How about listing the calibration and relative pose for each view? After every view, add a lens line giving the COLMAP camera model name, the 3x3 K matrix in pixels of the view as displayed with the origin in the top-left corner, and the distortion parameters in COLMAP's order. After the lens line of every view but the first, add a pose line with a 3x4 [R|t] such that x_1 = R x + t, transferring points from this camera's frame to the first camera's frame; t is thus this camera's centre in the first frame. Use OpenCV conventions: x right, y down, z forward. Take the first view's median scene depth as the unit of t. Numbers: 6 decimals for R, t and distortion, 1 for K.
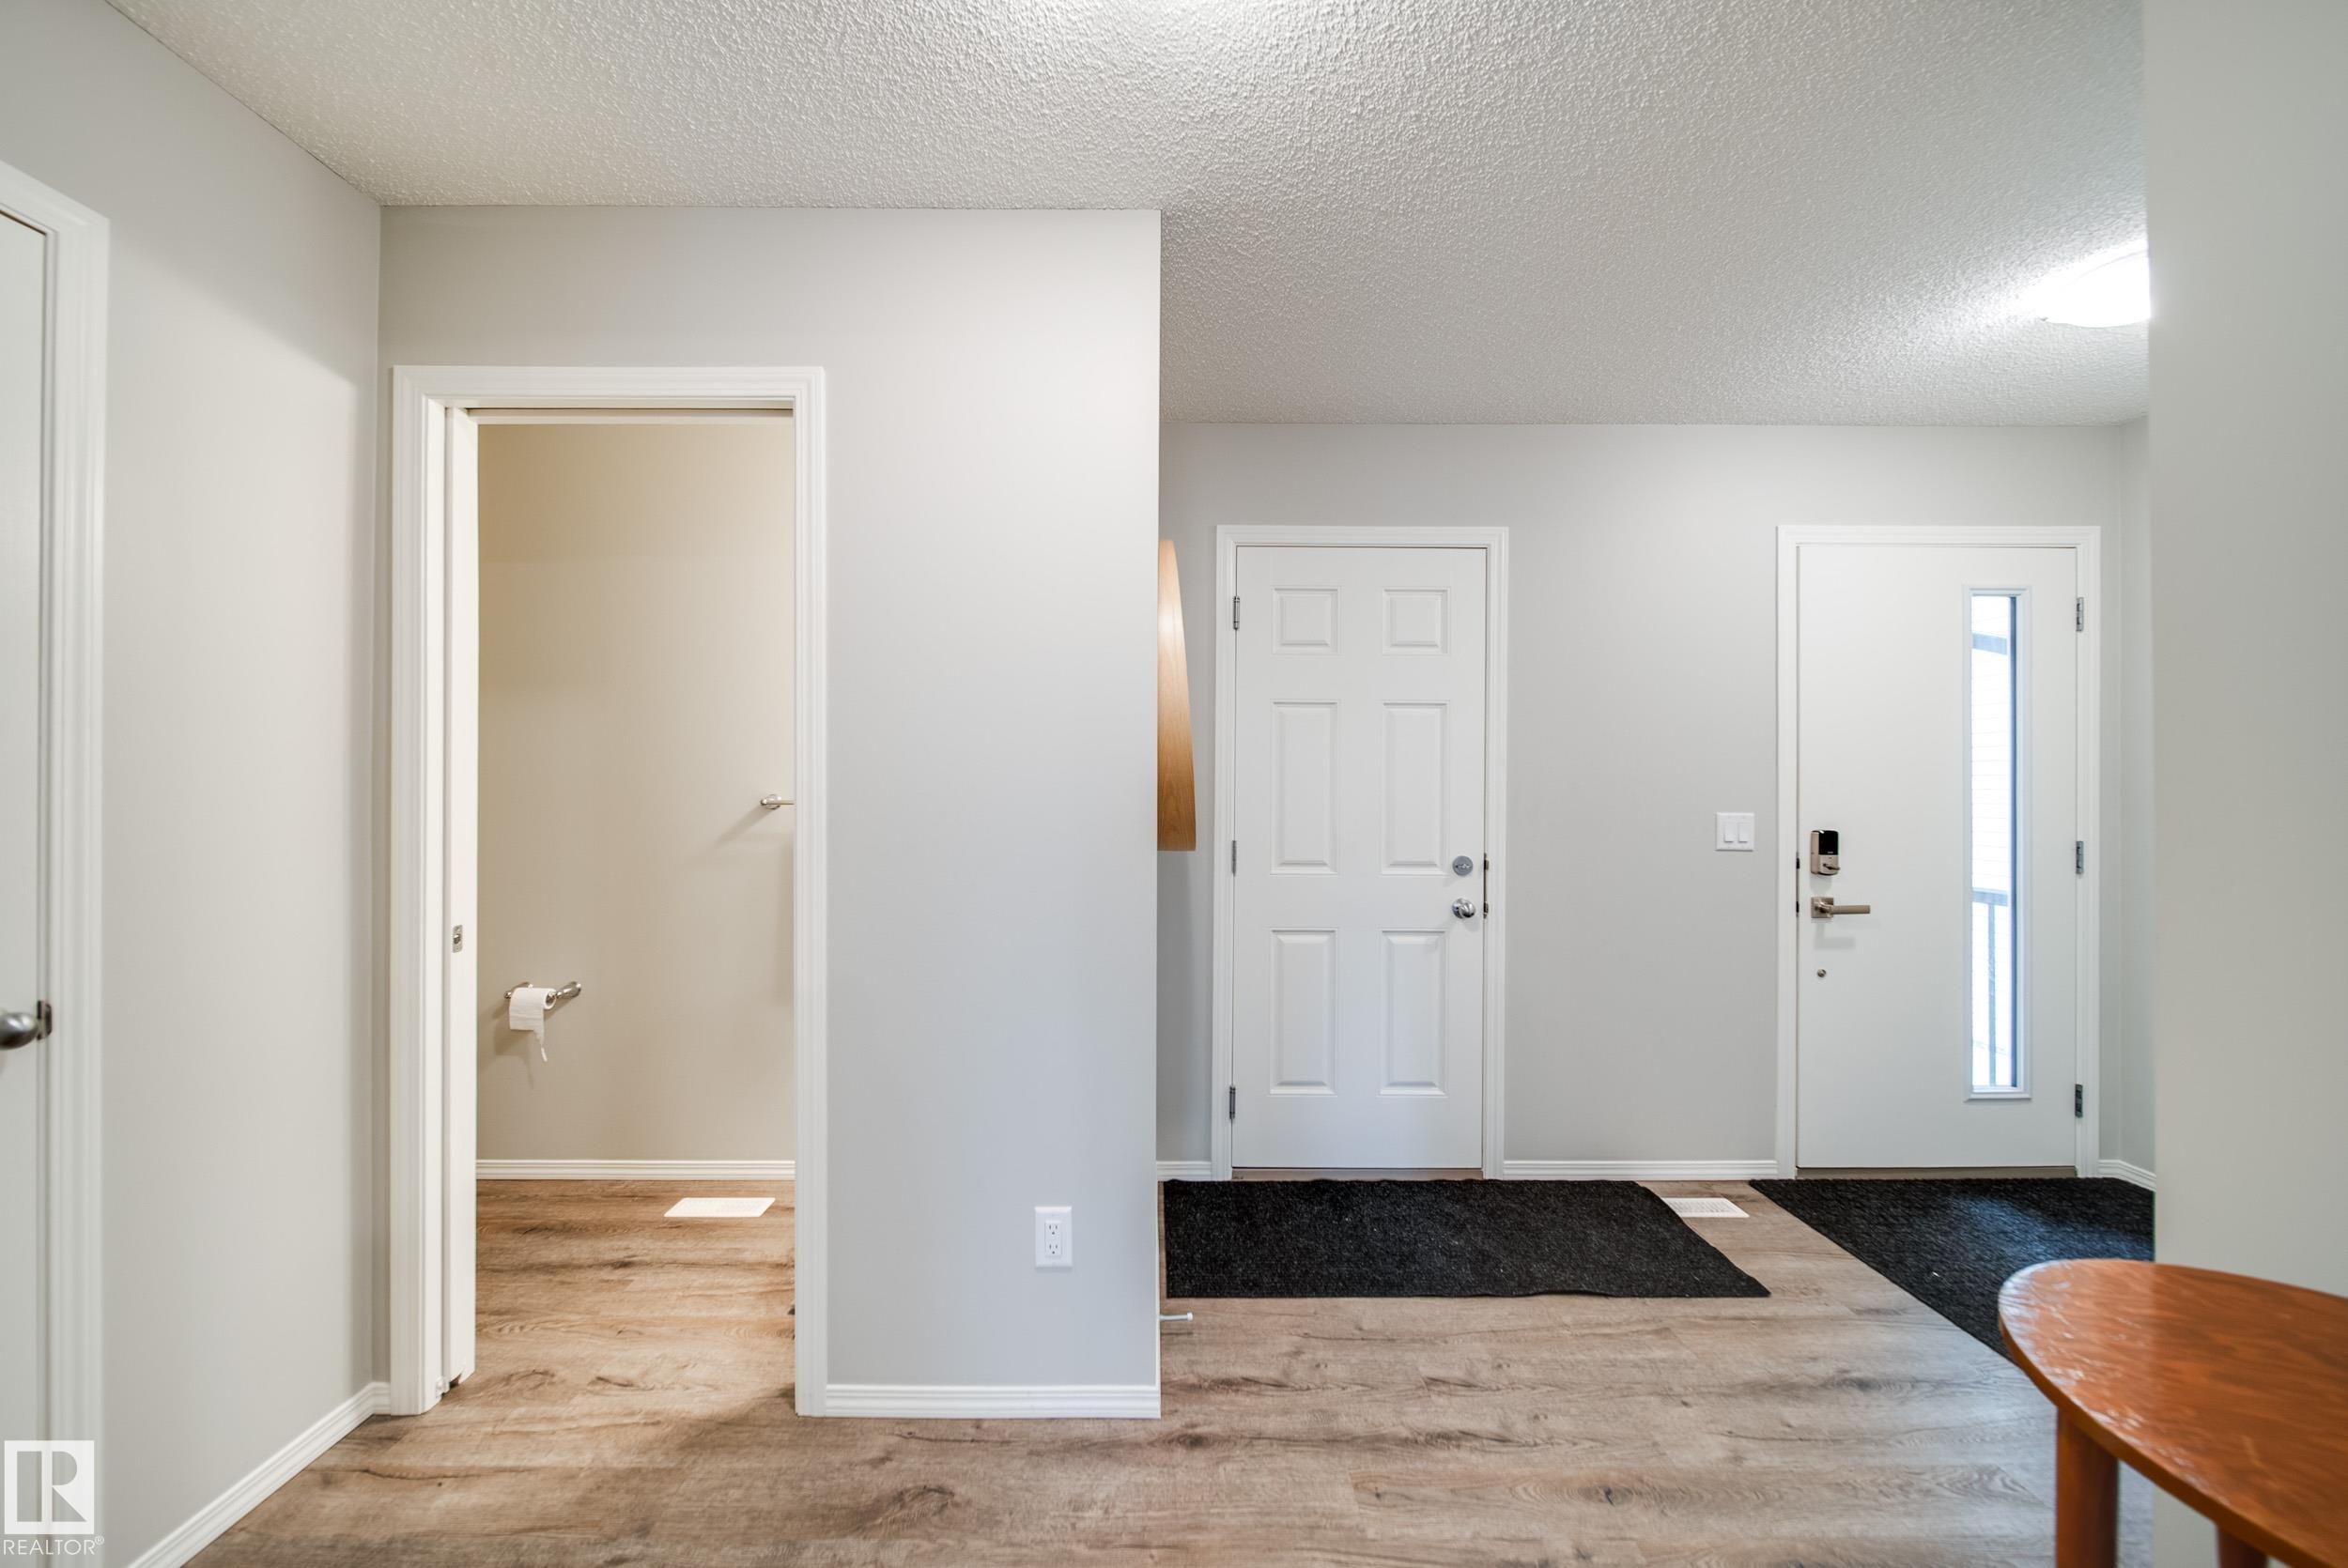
lens RADIAL K [[815.5, 0, 1163.3], [0, 815.5, 783.0], [0, 0, 1]] dist [-0.005605, -0.000299]
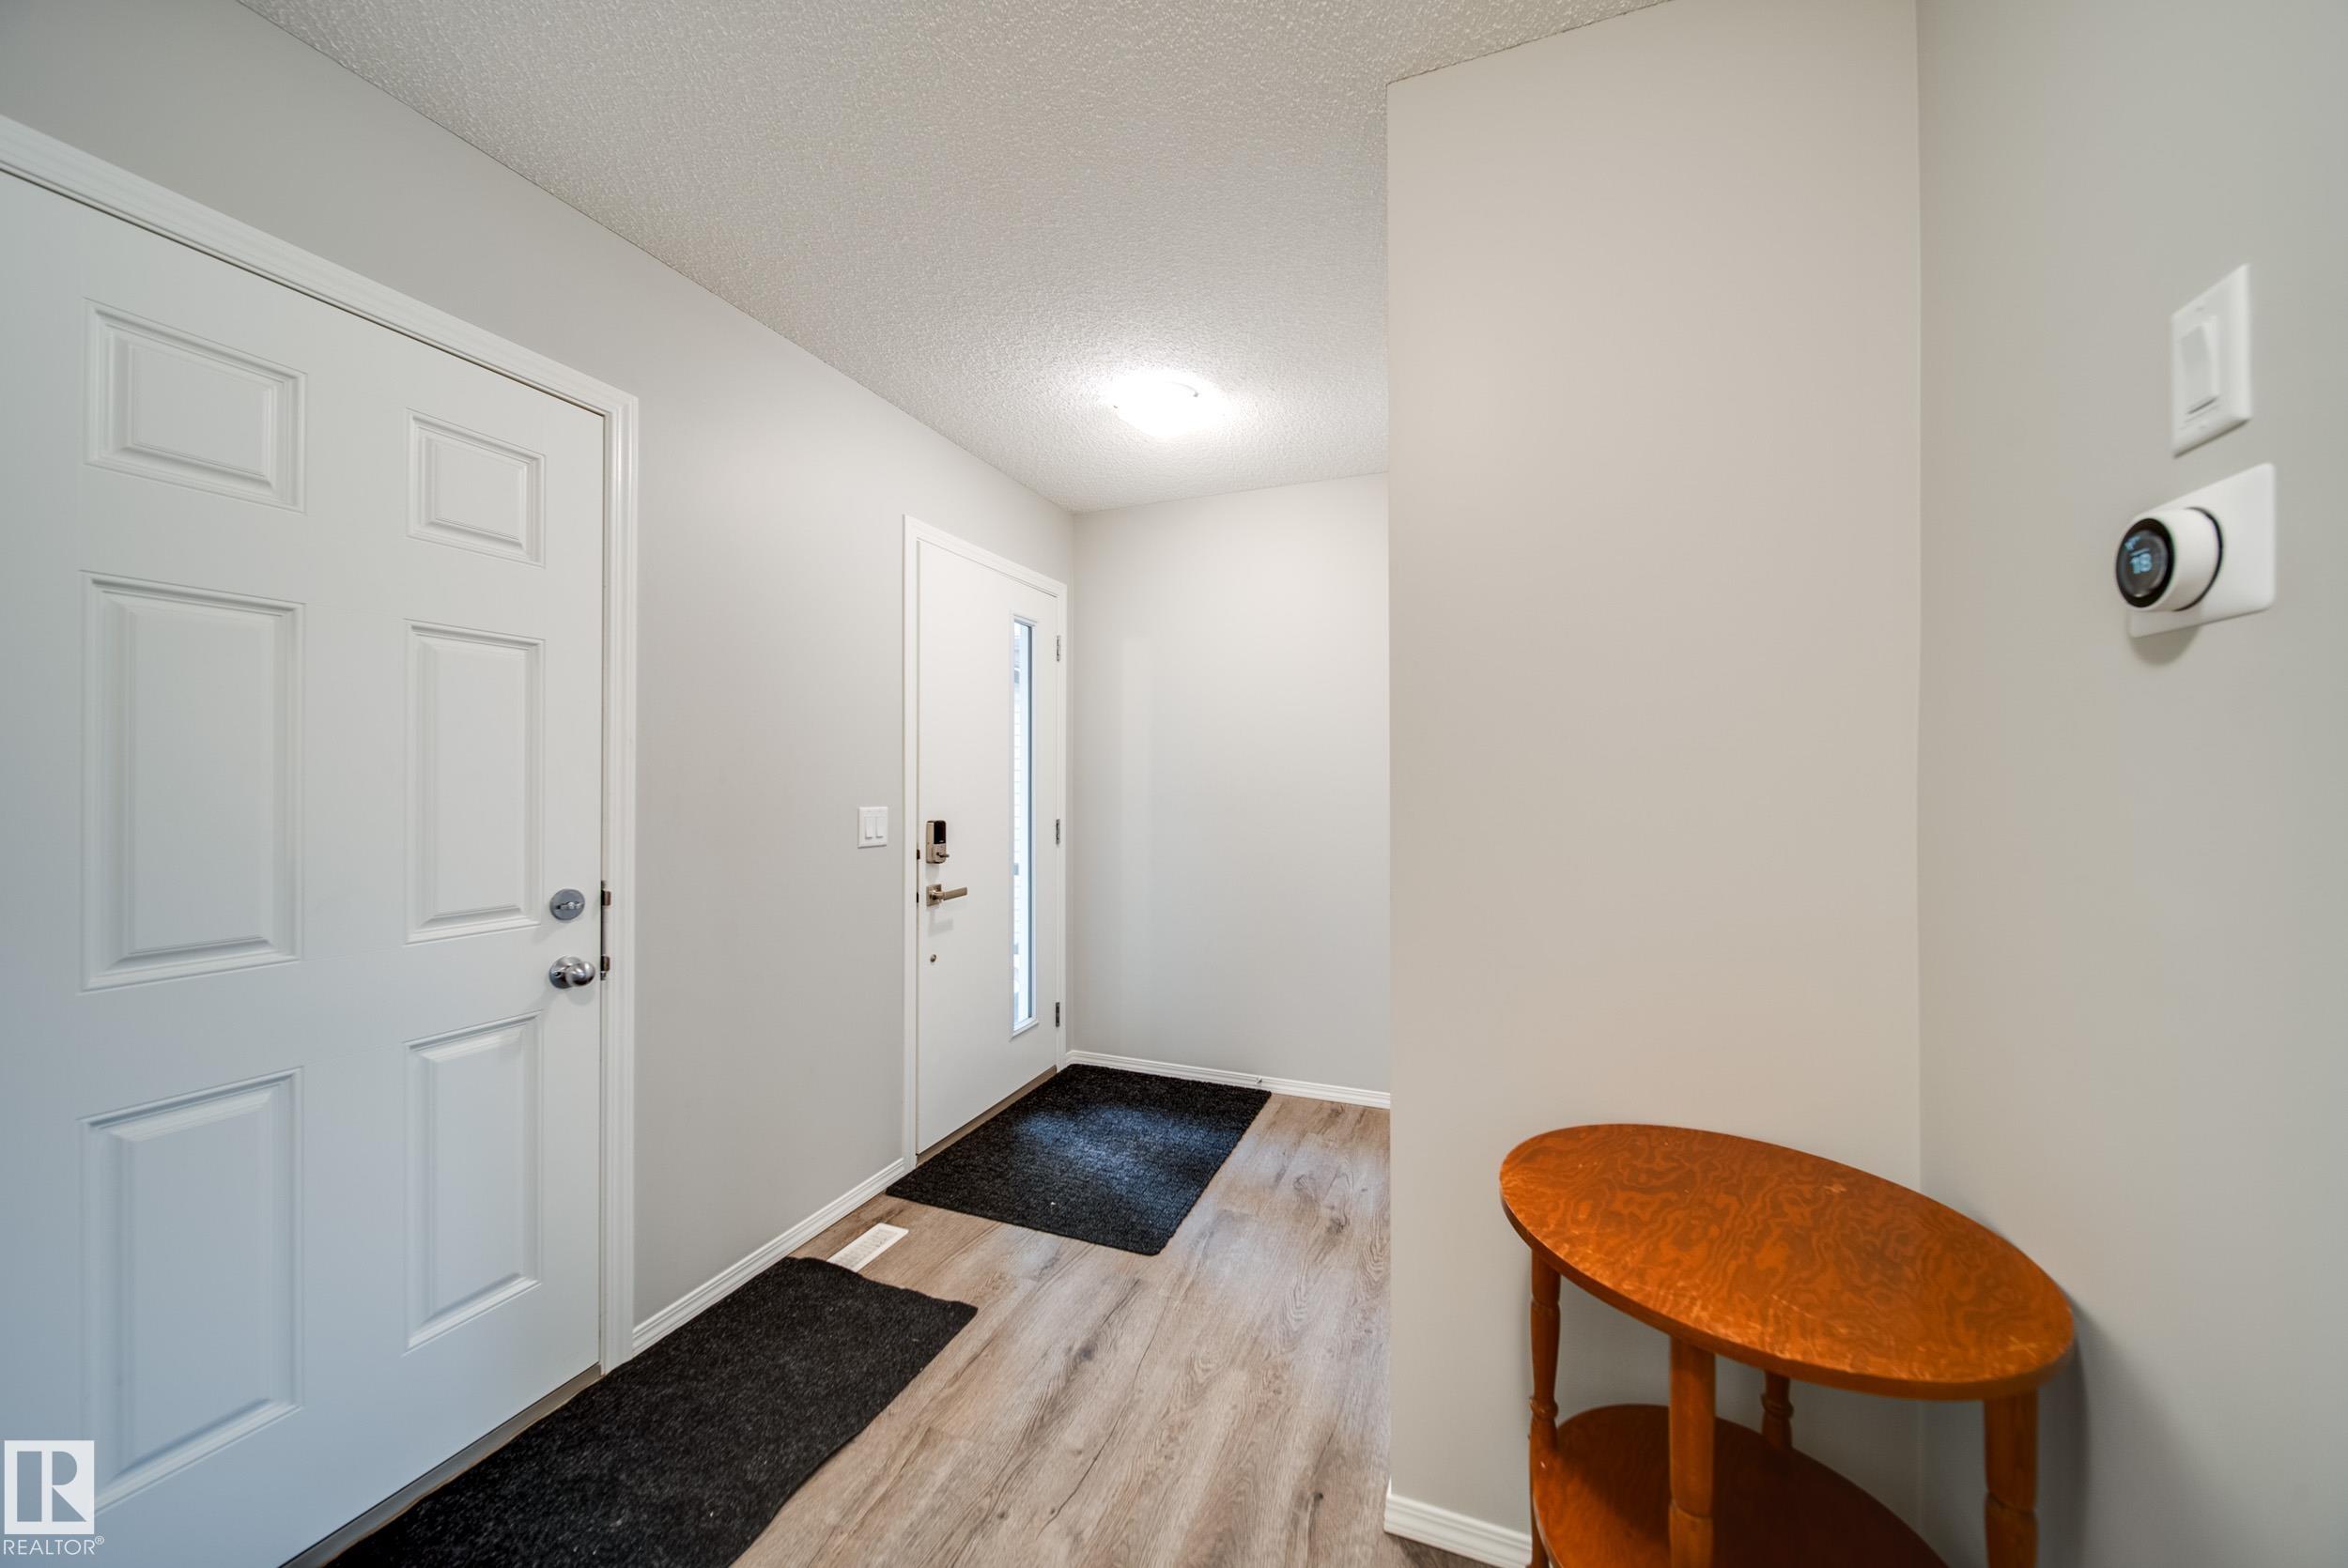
lens RADIAL K [[815.5, 0, 1163.6], [0, 815.5, 777.4], [0, 0, 1]] dist [-0.005605, -0.000299]
pose [[0.372893, -0.000901, 0.927874, -0.046743], [-0.002648, 0.999994, 0.002035, 0.000362], [-0.927871, -0.003216, 0.372888, 0.351855]]
